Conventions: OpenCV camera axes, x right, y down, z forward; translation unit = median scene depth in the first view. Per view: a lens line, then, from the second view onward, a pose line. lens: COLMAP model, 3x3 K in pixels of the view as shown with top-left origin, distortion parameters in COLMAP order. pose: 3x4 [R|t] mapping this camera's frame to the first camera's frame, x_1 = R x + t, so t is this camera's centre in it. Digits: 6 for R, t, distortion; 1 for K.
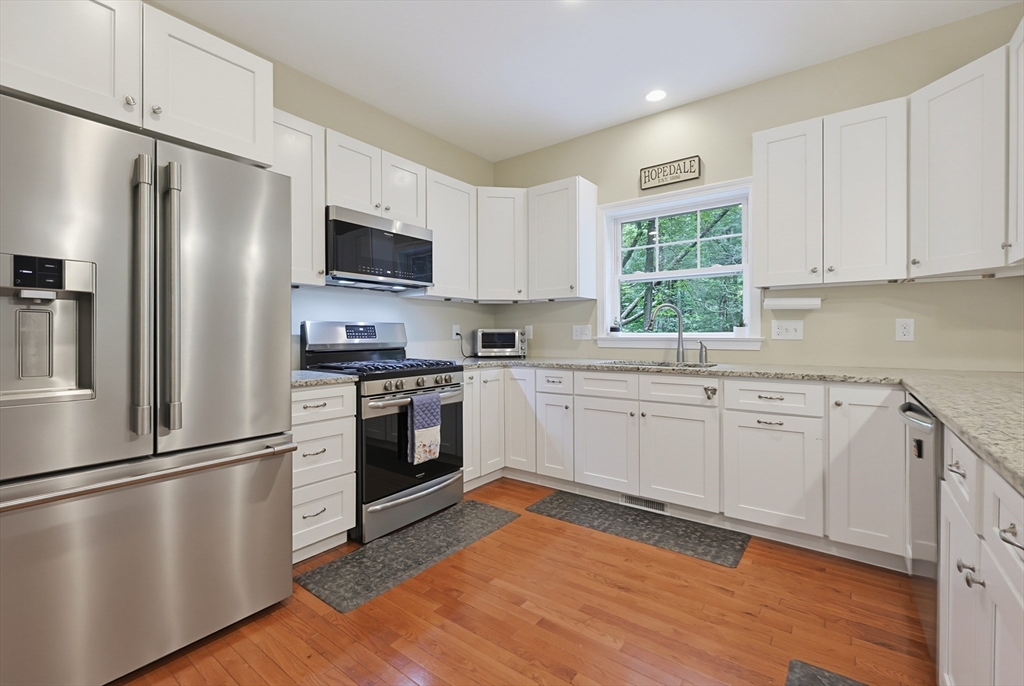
lens RADIAL K [[439.0, 0, 509.6], [0, 439.0, 338.4], [0, 0, 1]] dist [-0.004929, 0.000048]
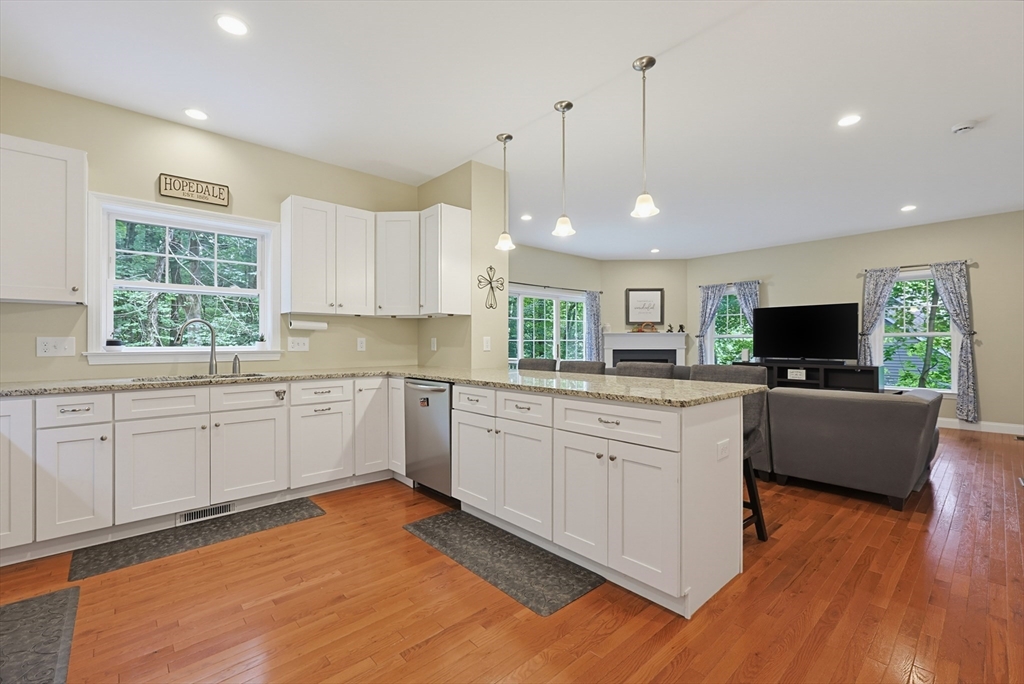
lens RADIAL K [[439.0, 0, 510.4], [0, 439.0, 341.2], [0, 0, 1]] dist [-0.004929, 0.000048]
pose [[0.183867, 0.006883, 0.982927, -0.624769], [0.012217, 0.999882, -0.009287, -0.008869], [-0.982875, 0.013716, 0.183761, 0.120072]]
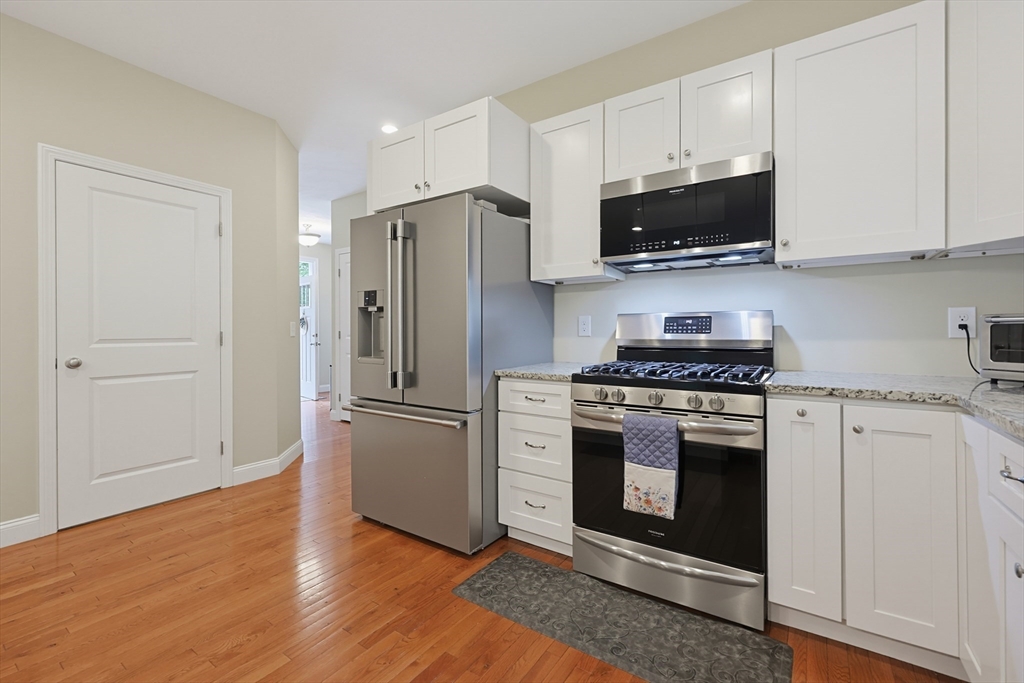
lens RADIAL K [[439.0, 0, 514.7], [0, 439.0, 332.5], [0, 0, 1]] dist [-0.004929, 0.000048]
pose [[0.056320, 0.007780, -0.998382, 0.463158], [-0.005852, 0.999955, 0.007462, -0.006001], [0.998396, 0.005422, 0.056363, 0.734639]]
